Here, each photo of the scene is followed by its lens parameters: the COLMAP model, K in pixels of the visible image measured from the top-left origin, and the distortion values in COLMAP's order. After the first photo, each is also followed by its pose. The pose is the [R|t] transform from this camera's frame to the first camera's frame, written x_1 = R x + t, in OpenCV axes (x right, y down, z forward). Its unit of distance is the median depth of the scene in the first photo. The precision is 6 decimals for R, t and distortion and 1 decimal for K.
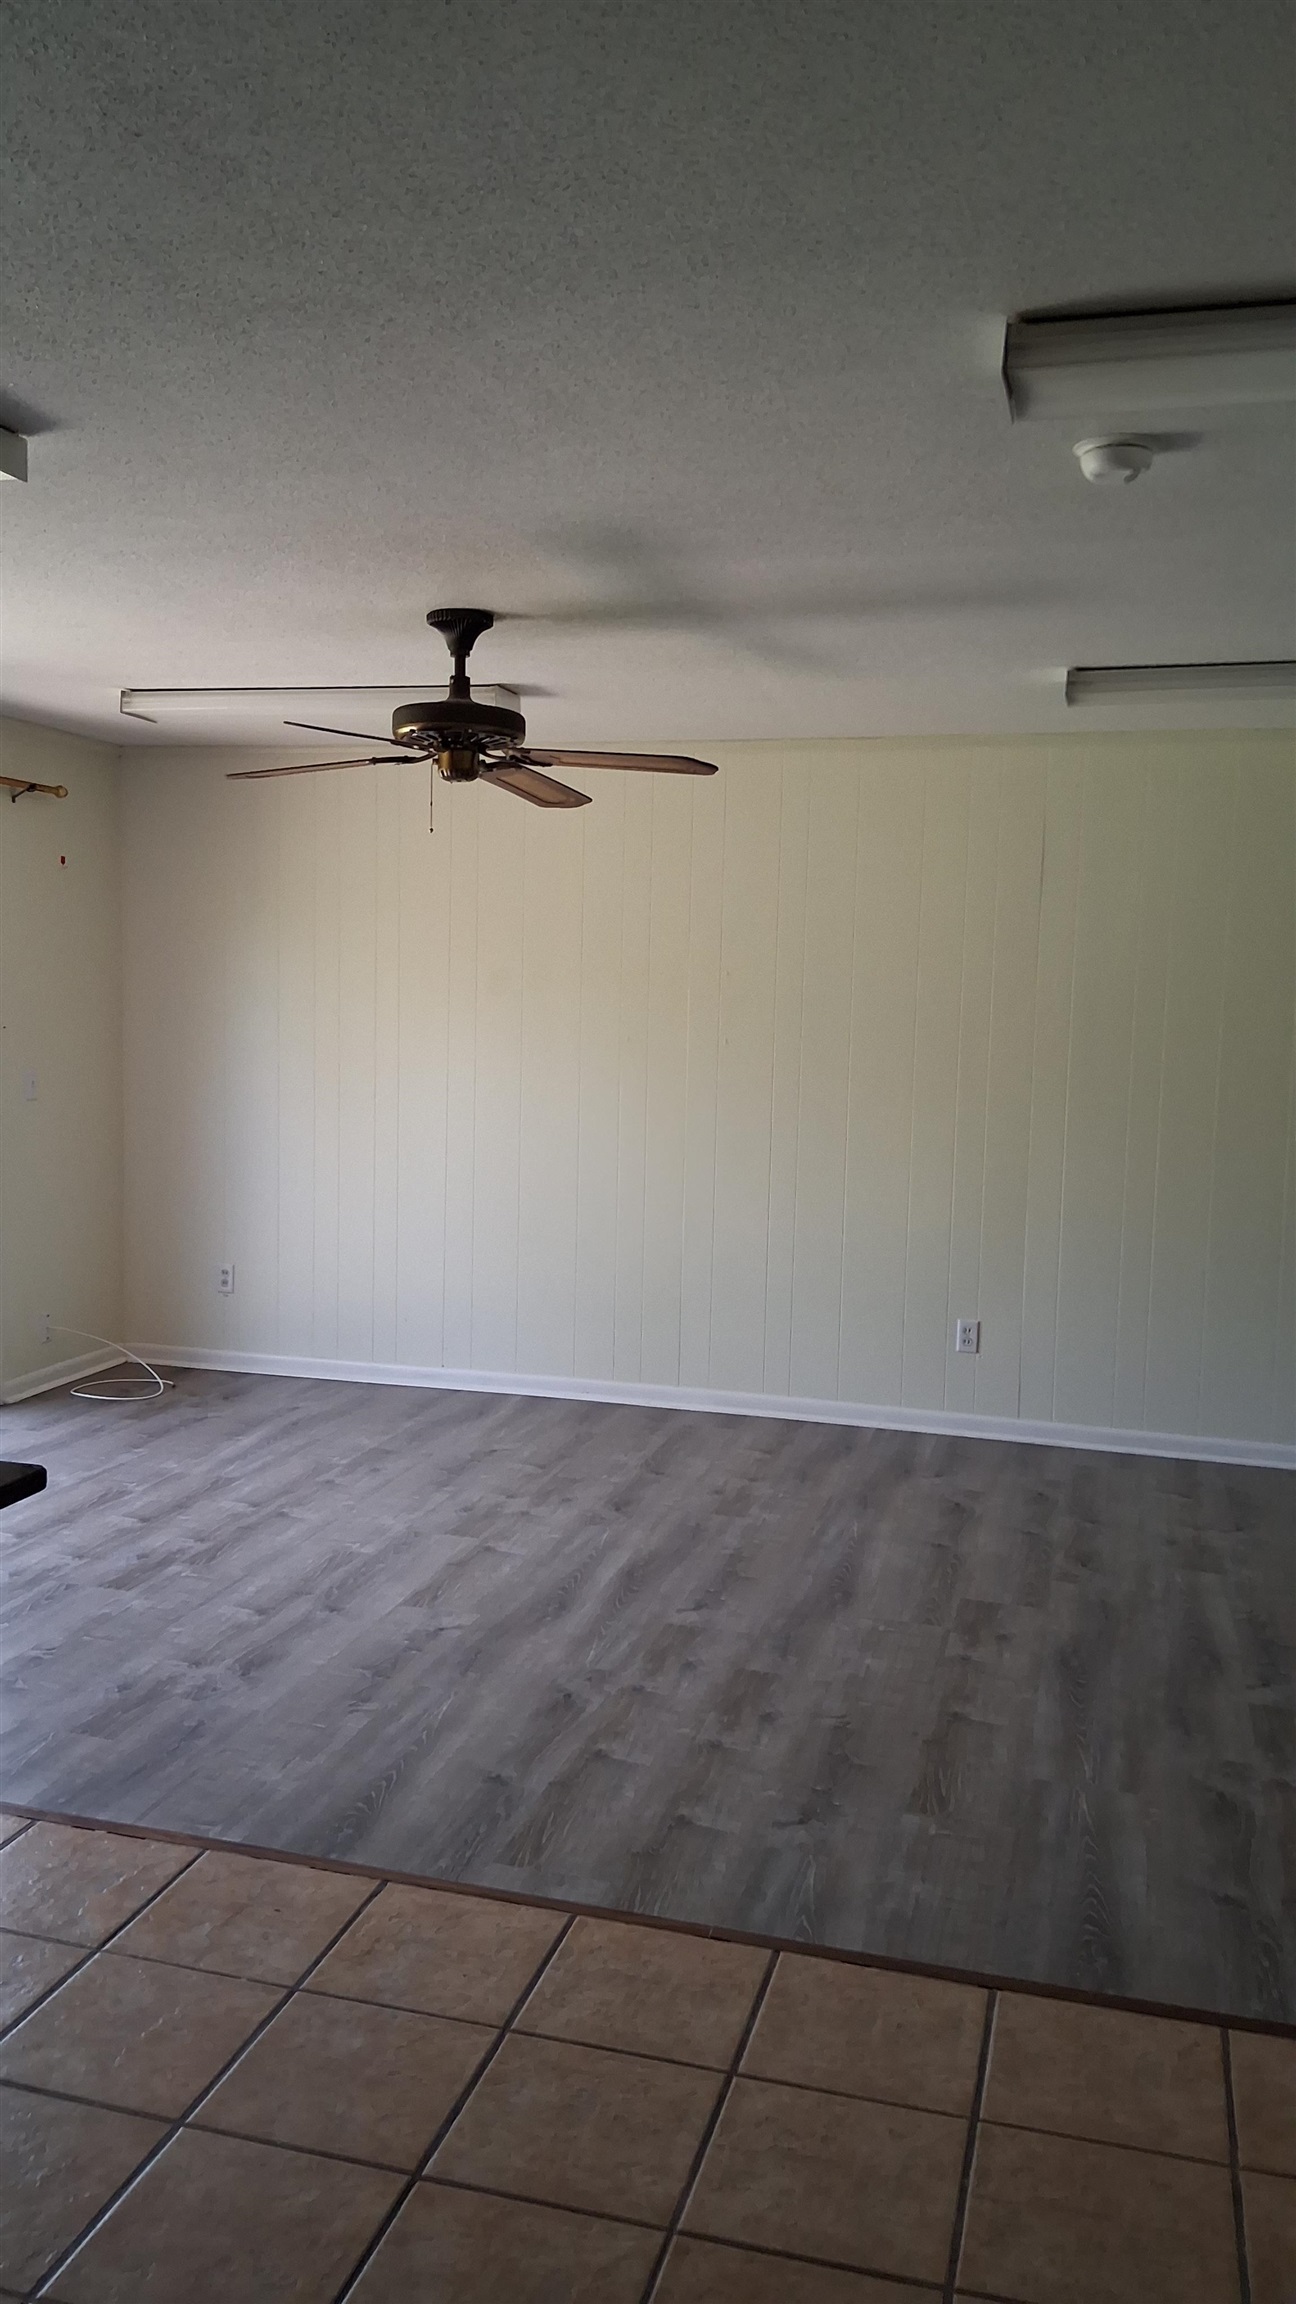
lens RADIAL K [[1739.7, 0, 648.7], [0, 1739.7, 1151.8], [0, 0, 1]] dist [-0.044701, -0.006680]
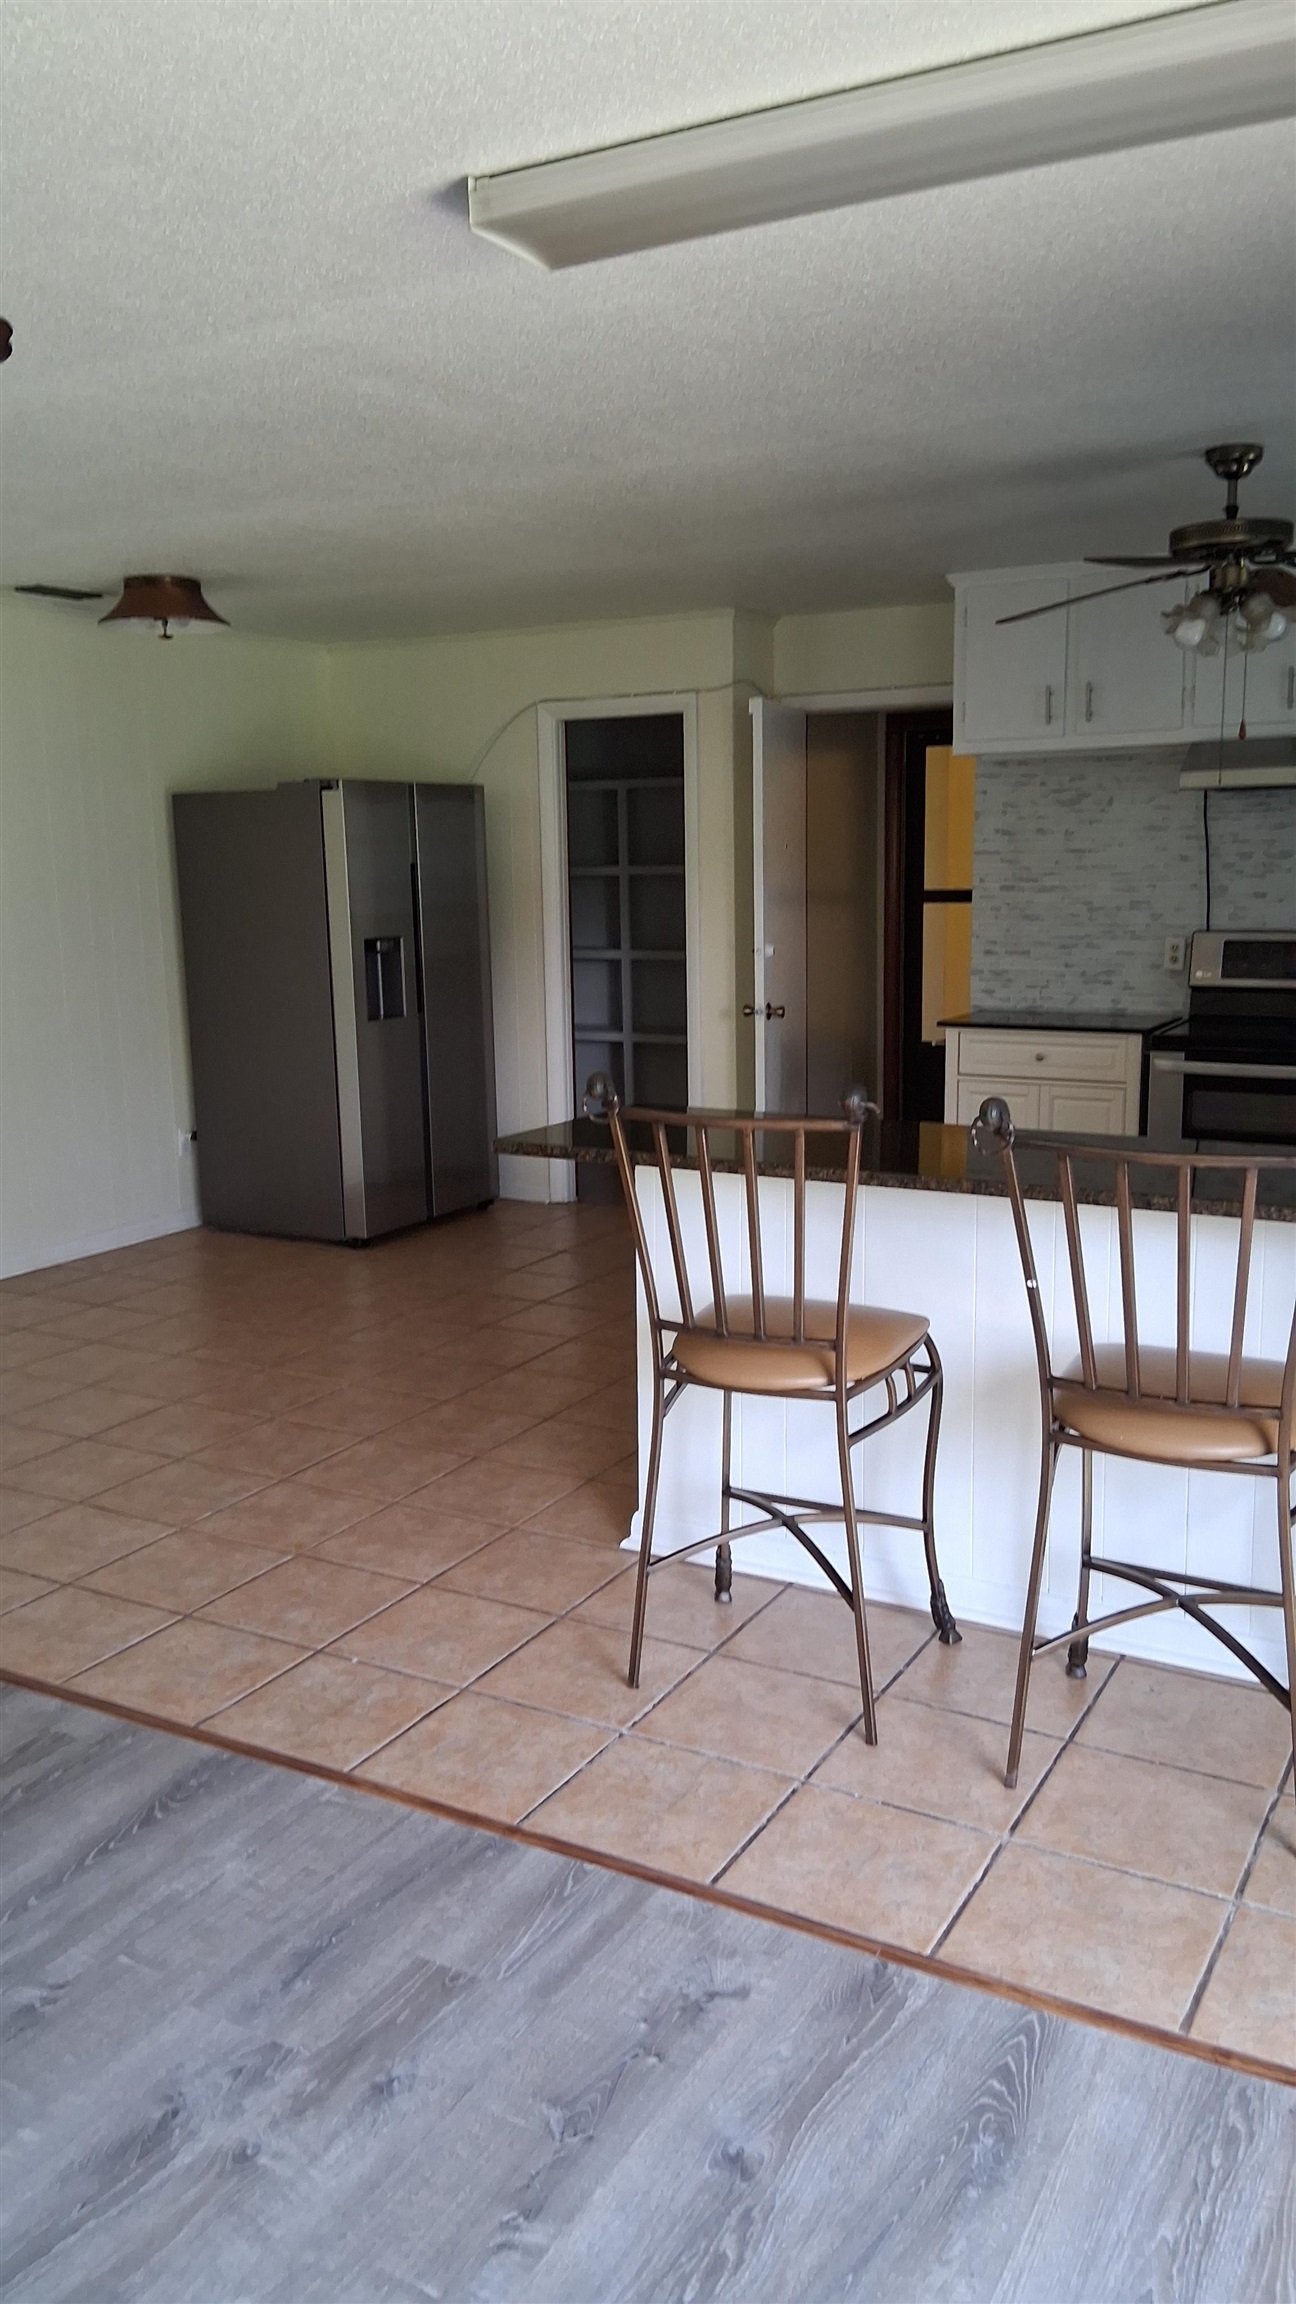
lens RADIAL K [[1739.7, 0, 651.9], [0, 1739.7, 1152.9], [0, 0, 1]] dist [-0.044701, -0.006680]
pose [[-0.970526, -0.056610, 0.234254, -0.596194], [0.008353, 0.963534, 0.267457, -0.170829], [-0.240852, 0.261530, -0.934661, 1.679007]]
